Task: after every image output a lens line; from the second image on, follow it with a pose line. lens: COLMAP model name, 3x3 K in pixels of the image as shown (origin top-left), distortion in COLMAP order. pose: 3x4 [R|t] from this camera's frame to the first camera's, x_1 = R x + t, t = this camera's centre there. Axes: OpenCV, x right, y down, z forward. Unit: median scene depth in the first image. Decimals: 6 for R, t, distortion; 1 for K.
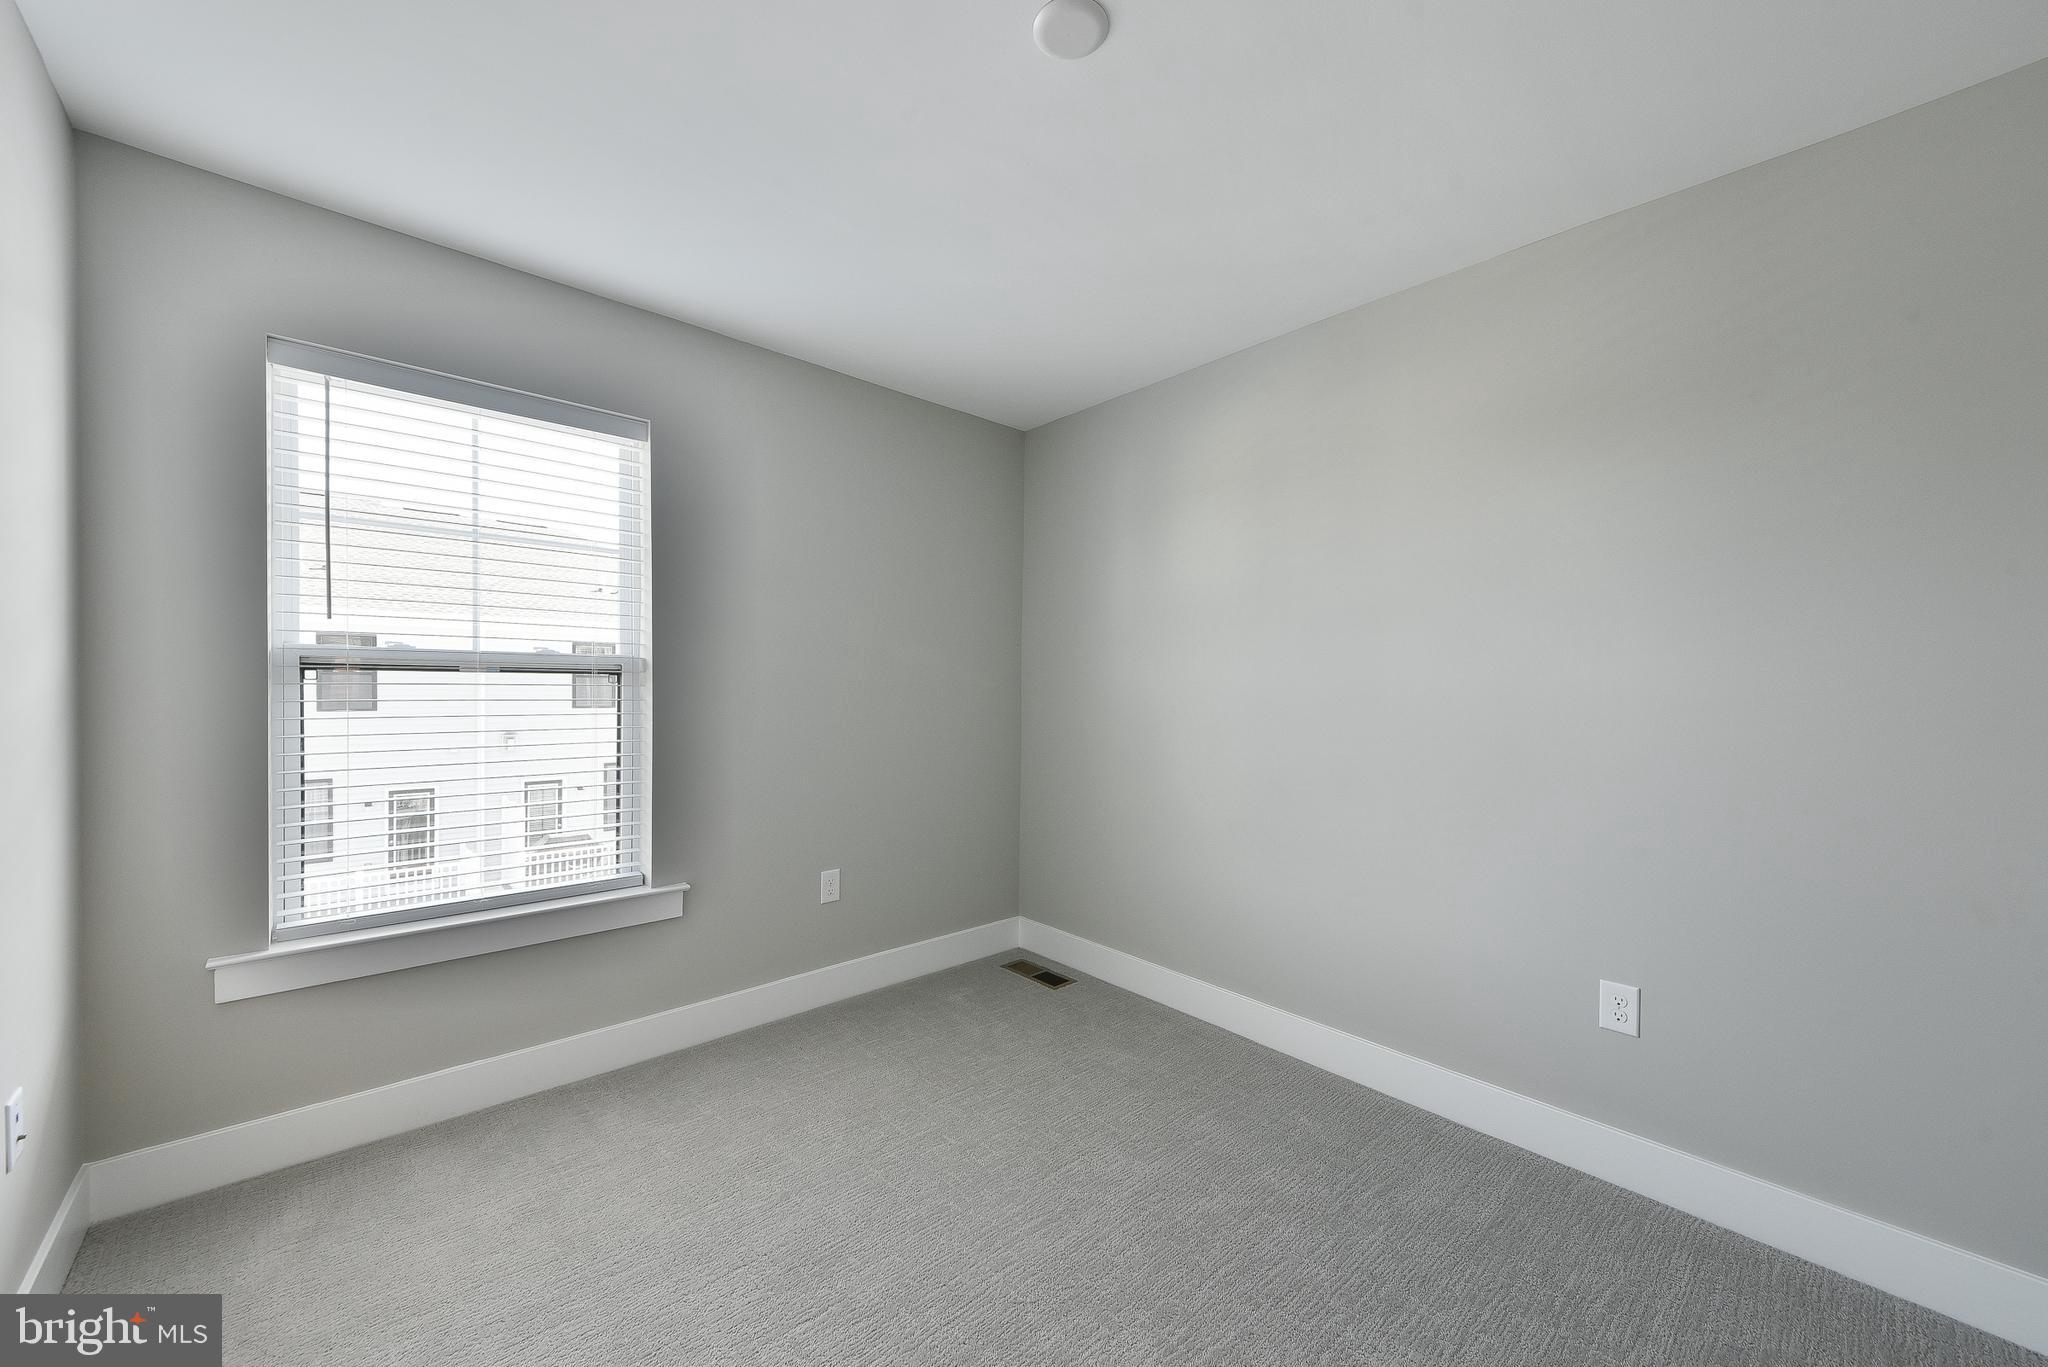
lens RADIAL K [[771.2, 0, 1019.6], [0, 771.2, 696.8], [0, 0, 1]] dist [0.017948, -0.000180]
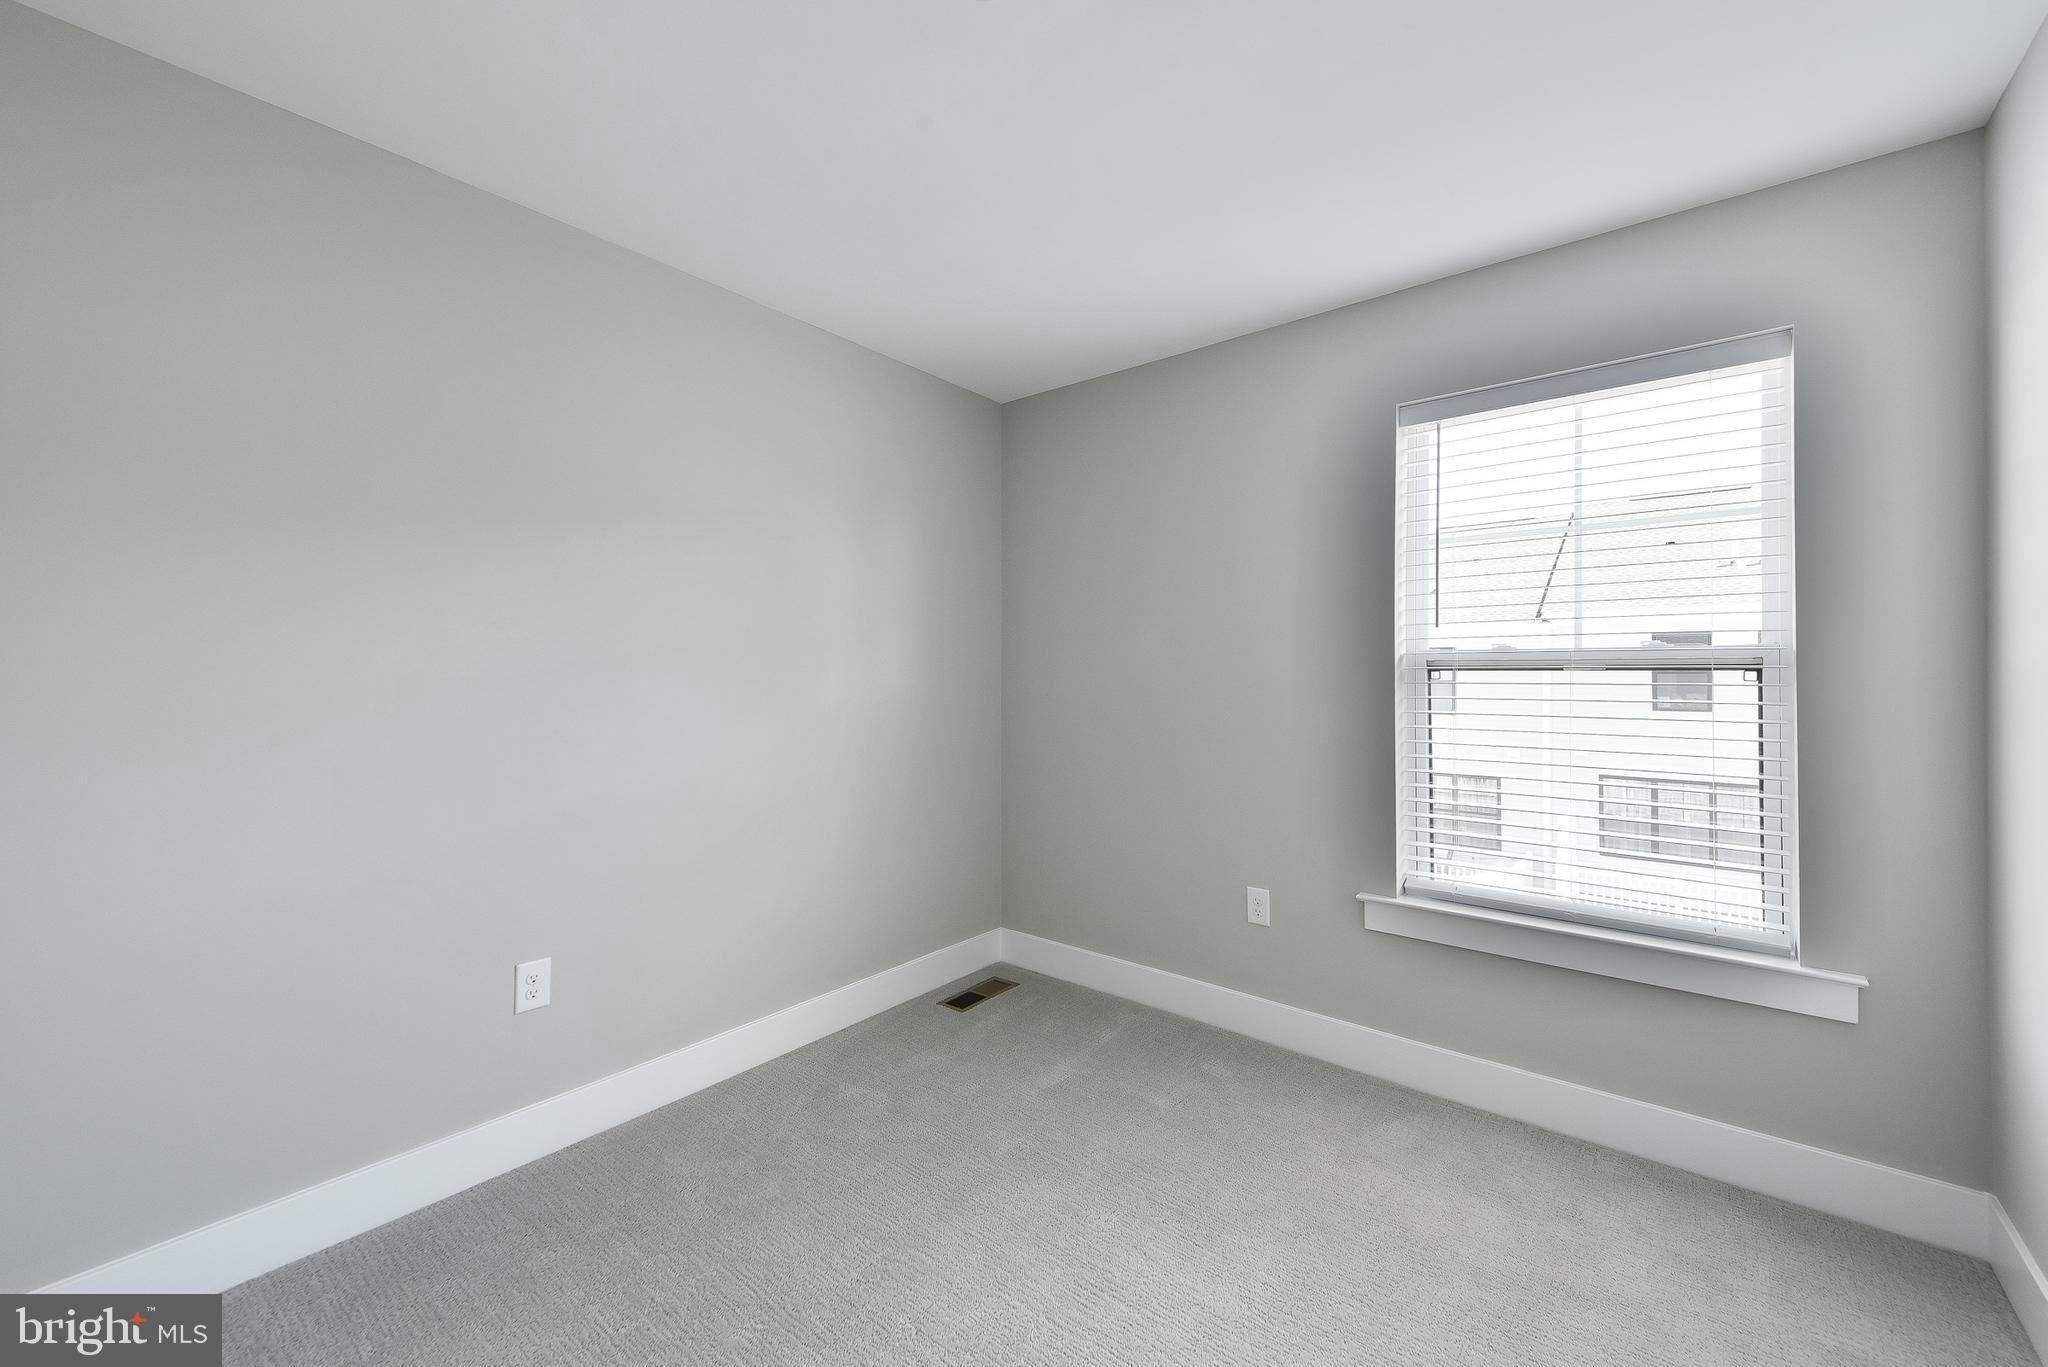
lens RADIAL K [[815.2, 0, 1013.2], [0, 815.2, 673.1], [0, 0, 1]] dist [0.001930, 0.000083]
pose [[0.147562, -0.014655, -0.988944, 0.189100], [-0.016354, 0.999717, -0.017255, -0.000671], [0.988918, 0.018719, 0.147281, 0.169436]]
